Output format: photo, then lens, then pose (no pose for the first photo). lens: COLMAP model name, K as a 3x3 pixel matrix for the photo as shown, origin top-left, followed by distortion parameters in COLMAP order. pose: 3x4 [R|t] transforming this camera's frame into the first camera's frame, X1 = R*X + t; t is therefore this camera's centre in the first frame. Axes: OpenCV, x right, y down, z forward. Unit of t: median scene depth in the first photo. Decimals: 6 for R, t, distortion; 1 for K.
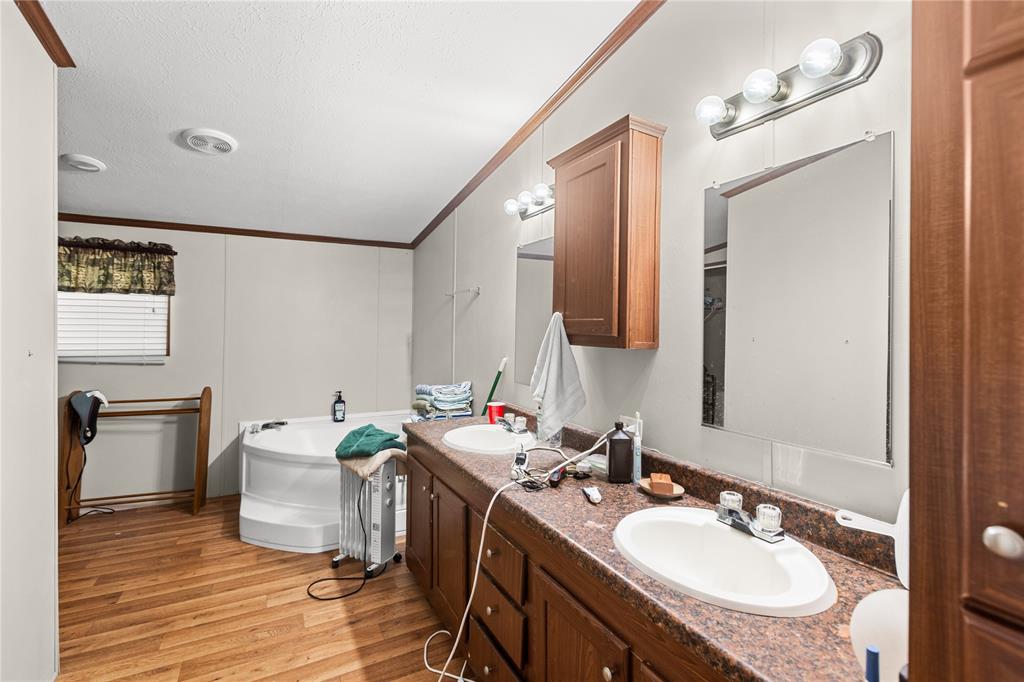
lens RADIAL K [[465.9, 0, 514.0], [0, 465.9, 332.7], [0, 0, 1]] dist [-0.000863, -0.000031]
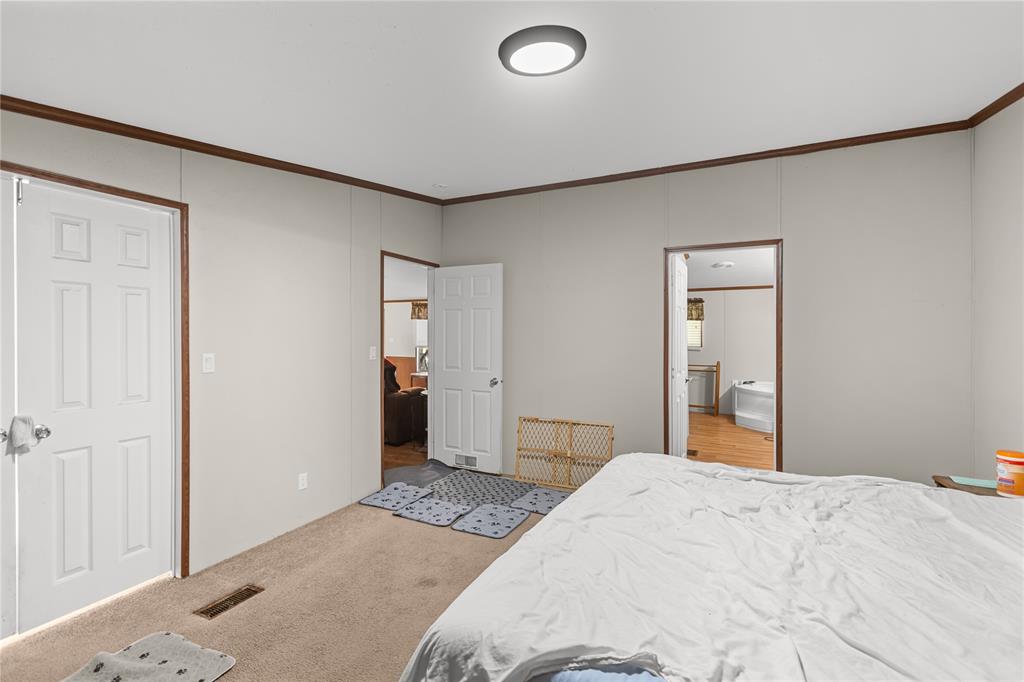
lens RADIAL K [[465.9, 0, 512.6], [0, 465.9, 336.4], [0, 0, 1]] dist [-0.000863, -0.000031]
pose [[0.592158, -0.014620, -0.805689, 0.542553], [0.008381, 0.999893, -0.011984, 0.017586], [0.805778, 0.000344, 0.592217, -1.092217]]
